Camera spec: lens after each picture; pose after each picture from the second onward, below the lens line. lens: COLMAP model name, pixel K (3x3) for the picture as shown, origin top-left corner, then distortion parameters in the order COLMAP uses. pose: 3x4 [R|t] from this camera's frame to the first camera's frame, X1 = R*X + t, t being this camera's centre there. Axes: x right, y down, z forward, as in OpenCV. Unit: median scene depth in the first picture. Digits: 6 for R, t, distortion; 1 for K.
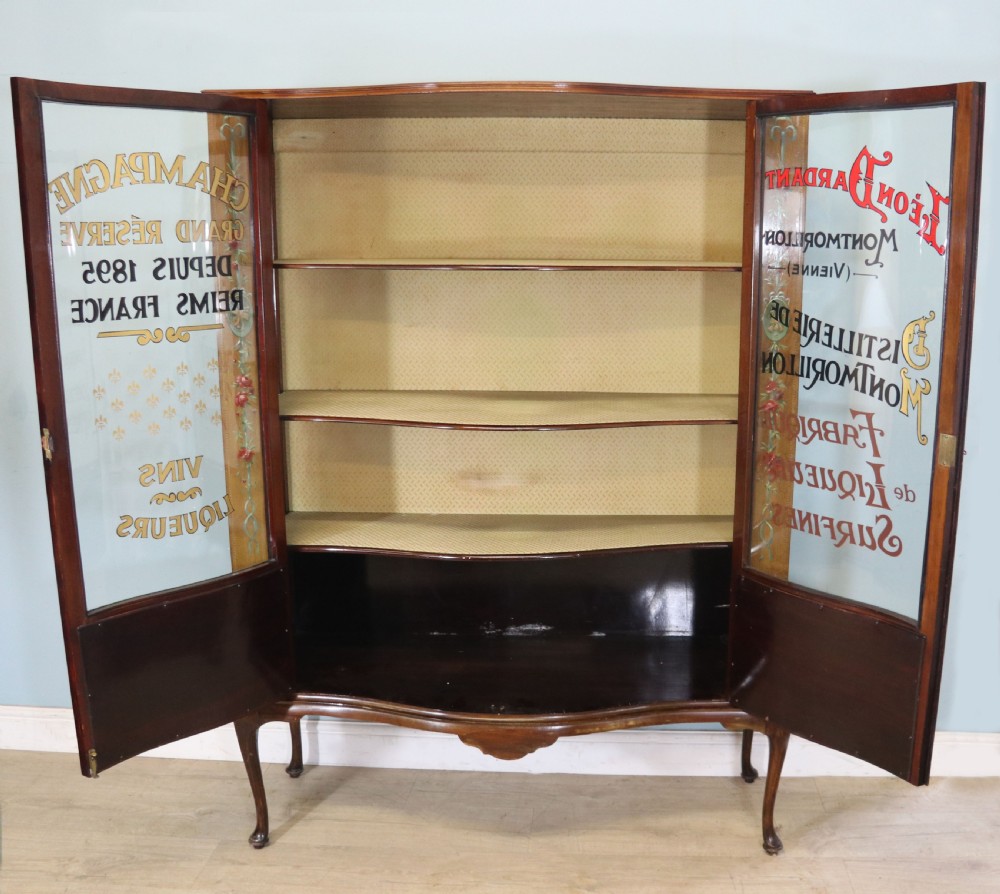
lens RADIAL K [[1061.4, 0, 591.3], [0, 1061.4, 459.2], [0, 0, 1]] dist [-0.131847, 0.000000]
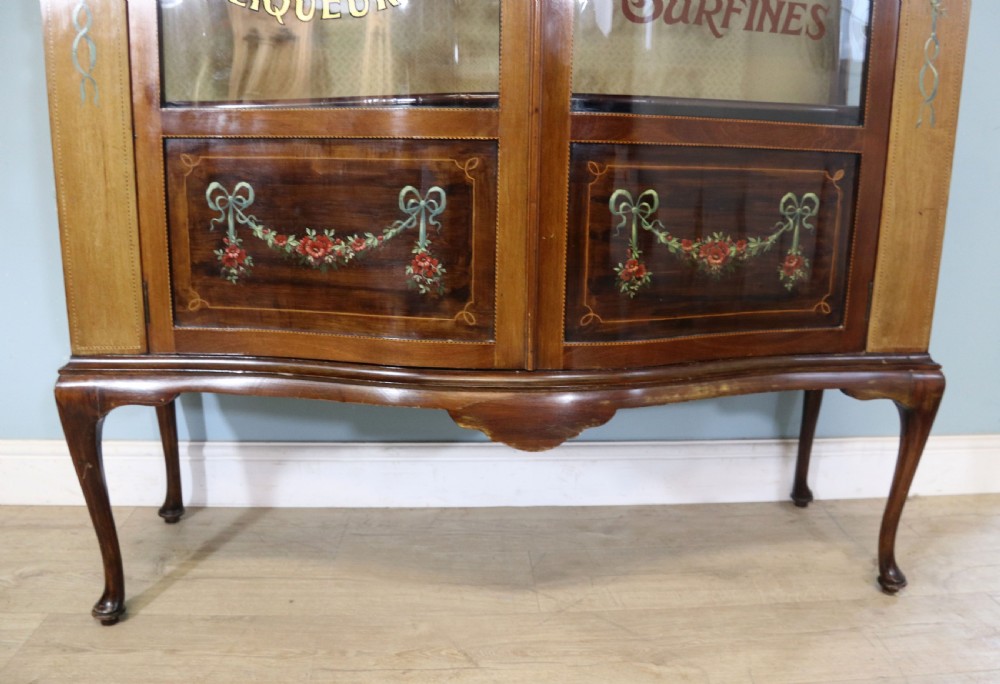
lens RADIAL K [[847.9, 0, 522.5], [0, 847.9, 342.8], [0, 0, 1]] dist [-0.181583, 0.112823]
pose [[0.994181, -0.011885, 0.107060, -0.124440], [0.009217, 0.999635, 0.025377, 0.197112], [-0.107323, -0.024243, 0.993929, 0.491263]]
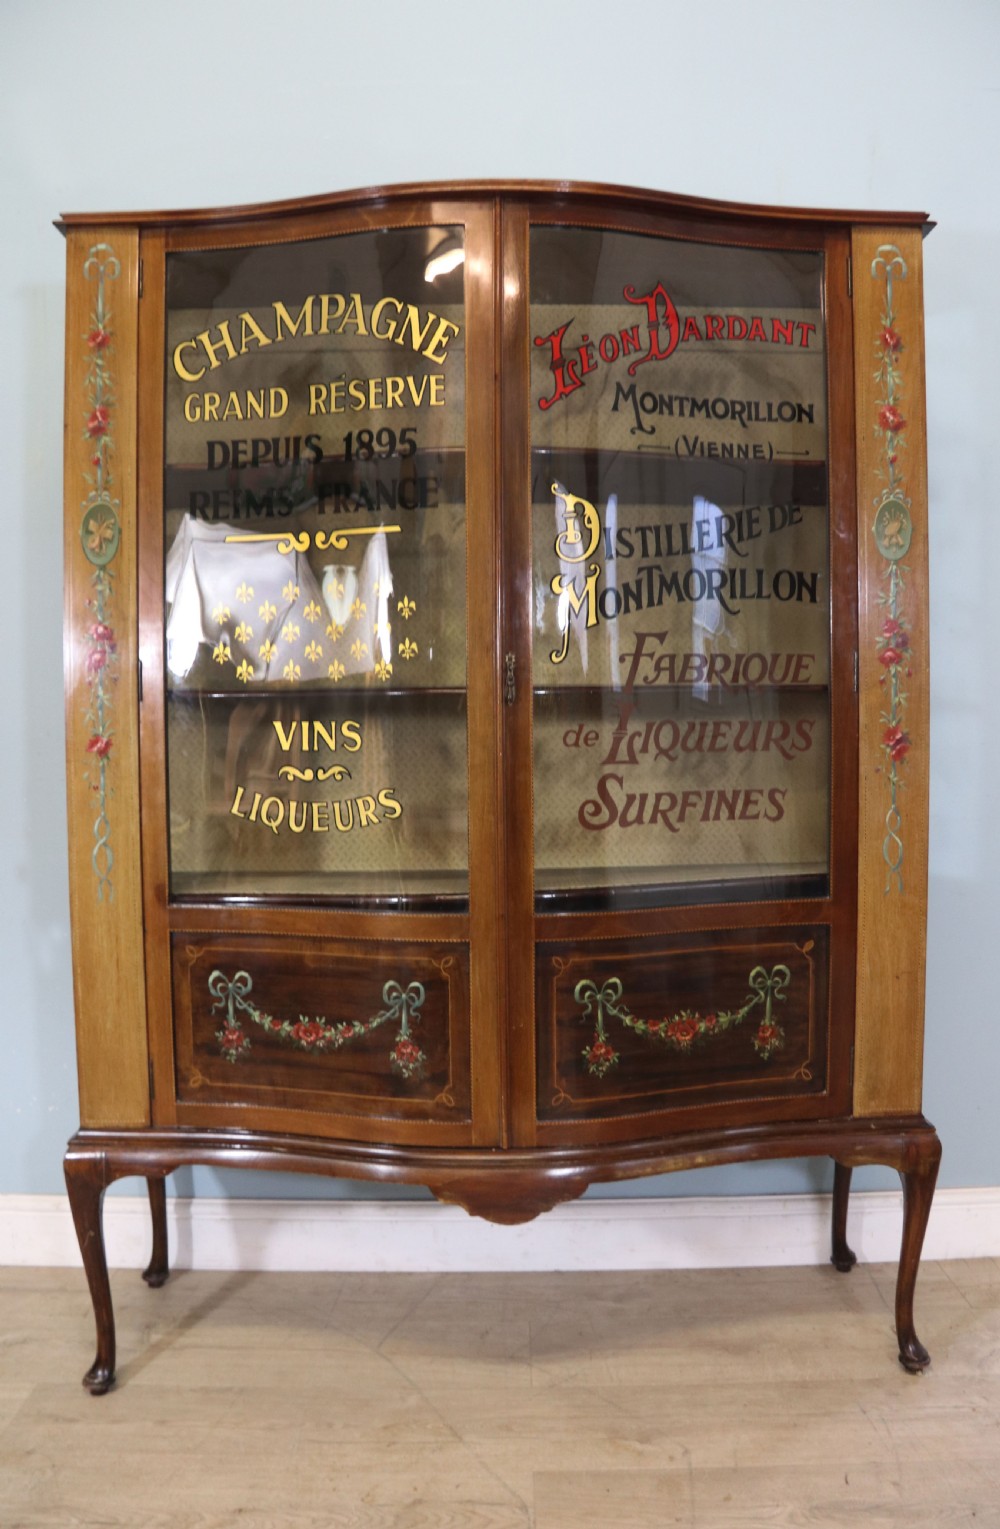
lens RADIAL K [[1219.2, 0, 513.5], [0, 1219.2, 751.1], [0, 0, 1]] dist [-0.177410, 0.118353]
pose [[0.999438, -0.018749, 0.027804, -0.084131], [0.023480, 0.983206, -0.180984, 0.127086], [-0.023944, 0.181535, 0.983093, 0.236590]]
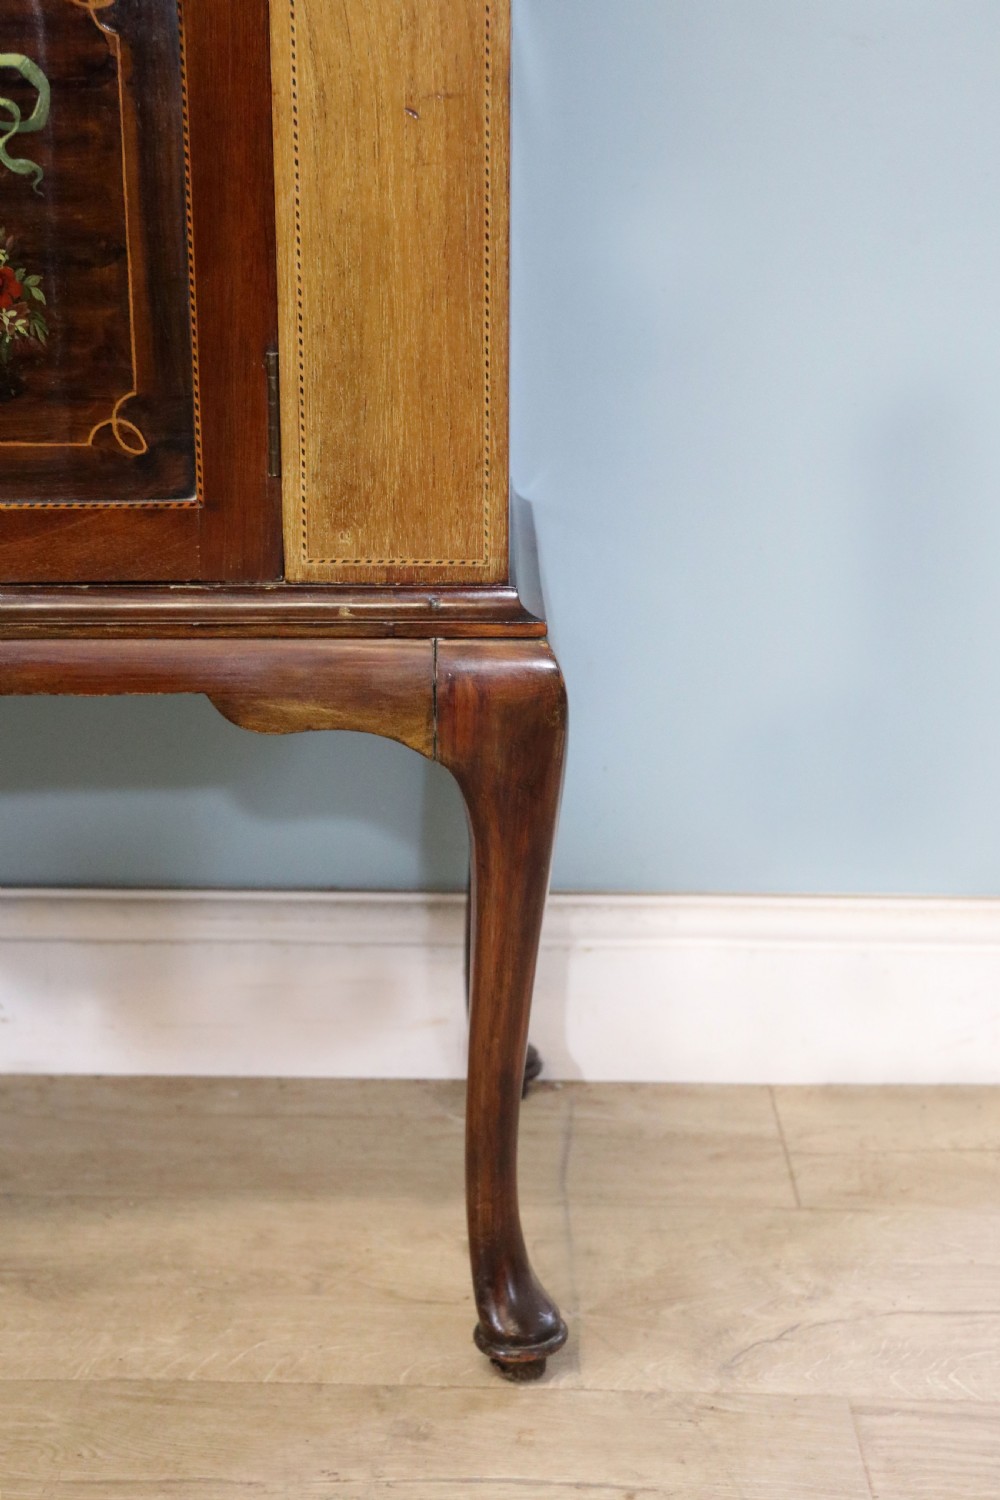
lens RADIAL K [[2125.1, 0, 507.2], [0, 2125.1, 744.9], [0, 0, 1]] dist [0.057388, 0.000000]
pose [[0.999980, -0.005753, -0.002790, 0.172961], [0.005843, 0.999423, 0.033459, 0.234531], [0.002596, -0.033475, 0.999436, 0.559404]]
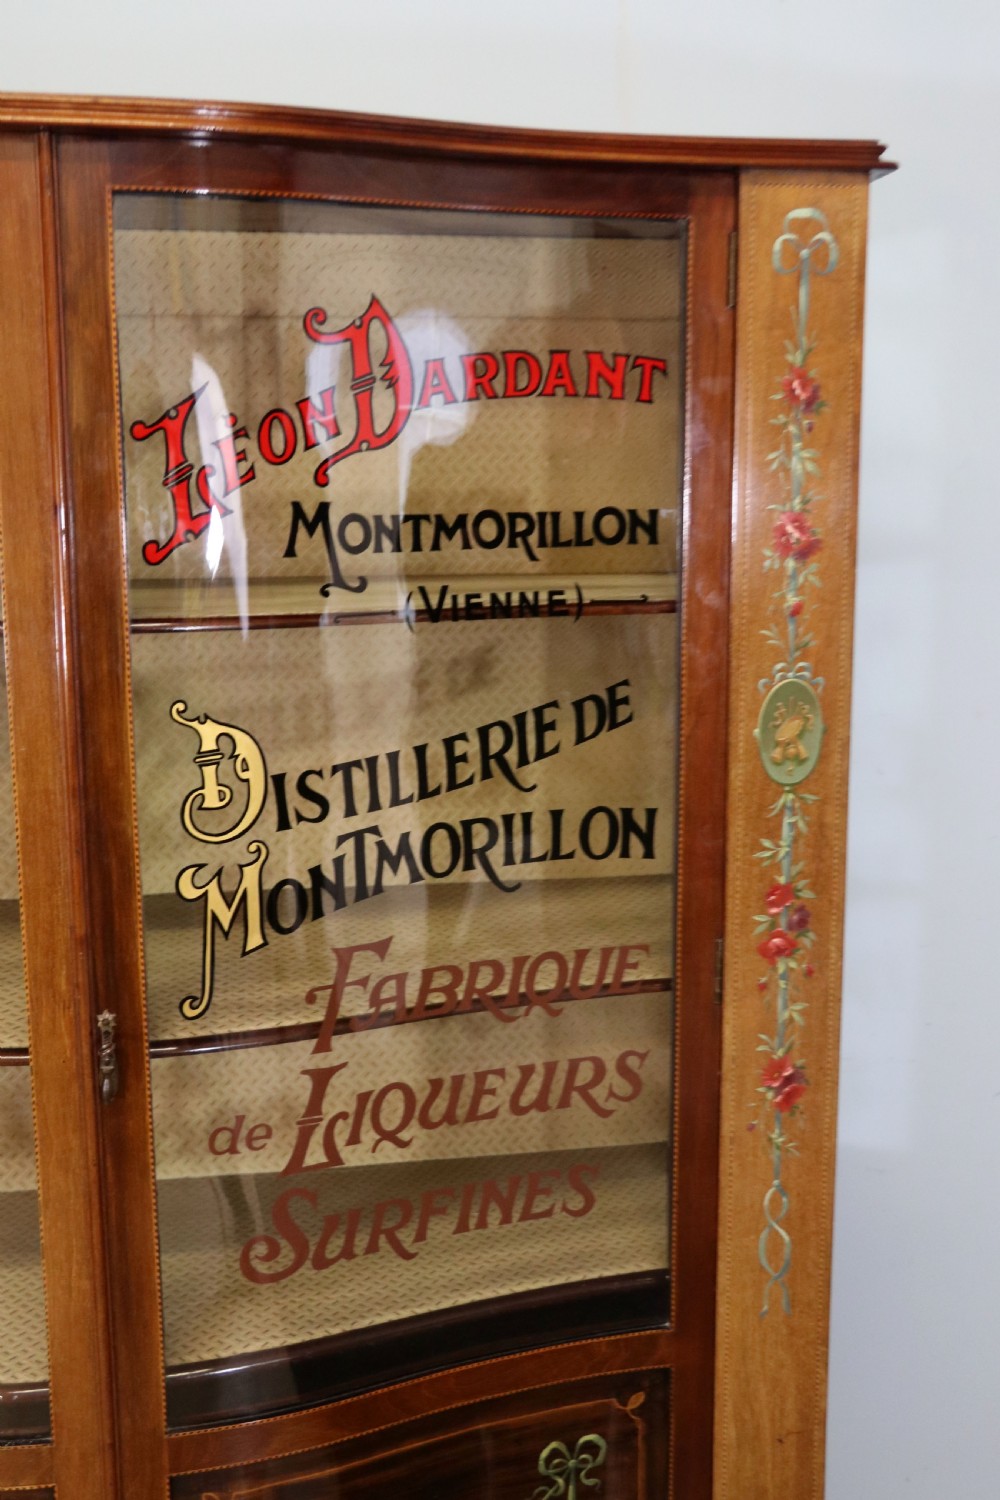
lens RADIAL K [[1624.3, 0, 509.4], [0, 1624.3, 745.0], [0, 0, 1]] dist [-0.021981, 0.000000]
pose [[0.987066, -0.041728, 0.154786, -0.019765], [0.048182, 0.998108, -0.038184, -0.095791], [-0.152900, 0.045148, 0.987210, 0.366110]]
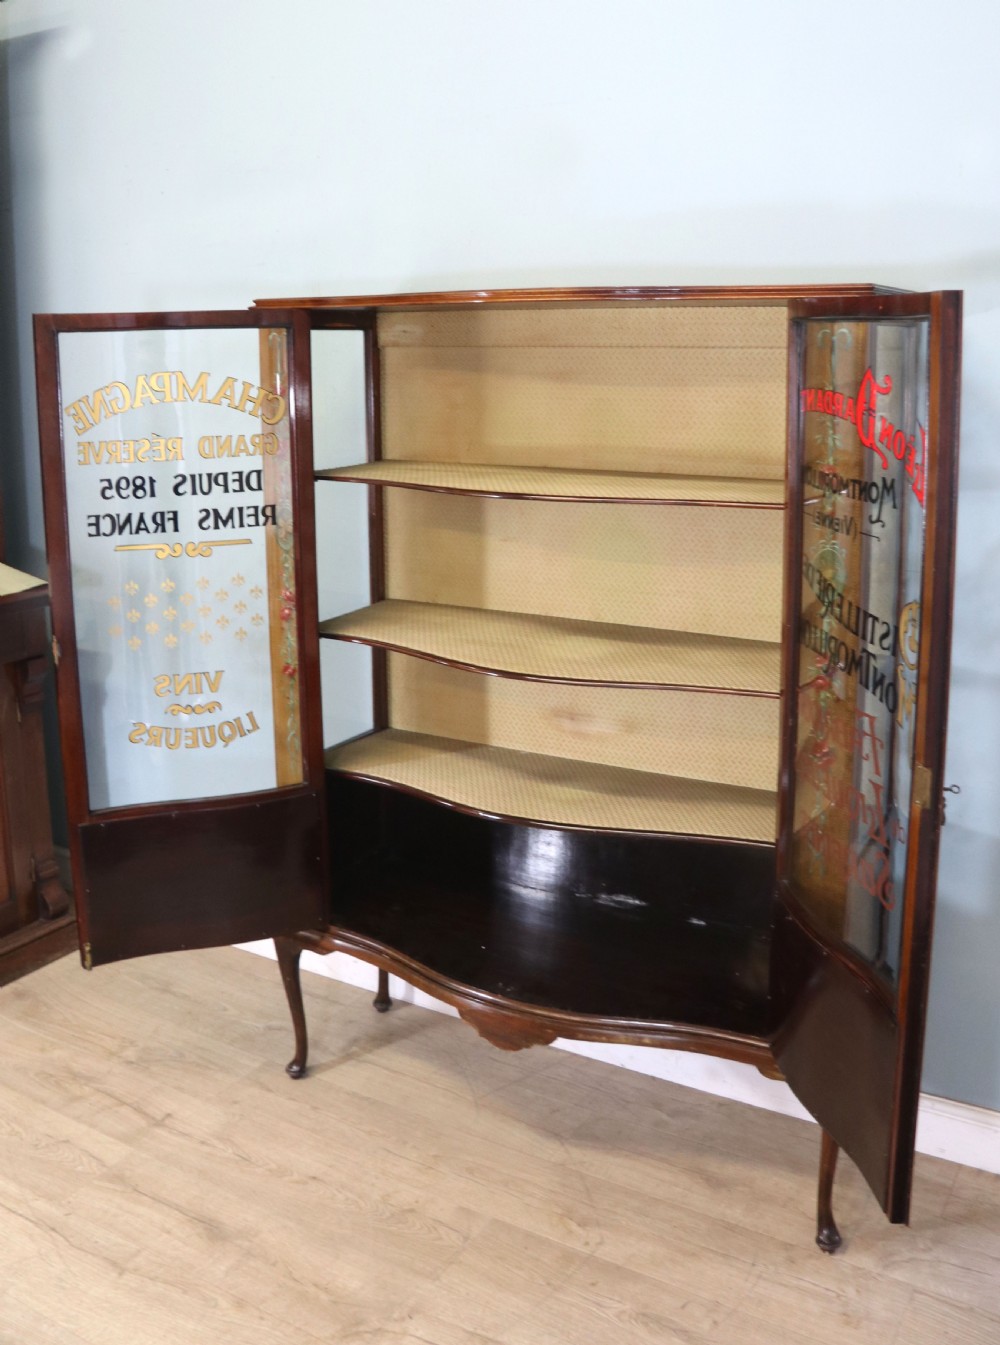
lens RADIAL K [[1282.4, 0, 515.6], [0, 1282.4, 562.6], [0, 0, 1]] dist [-0.114331, 0.000000]
pose [[0.871270, 0.068496, -0.486001, 0.379277], [-0.089050, 0.995840, -0.019291, -0.090225], [0.482658, 0.060086, 0.873746, 0.058235]]
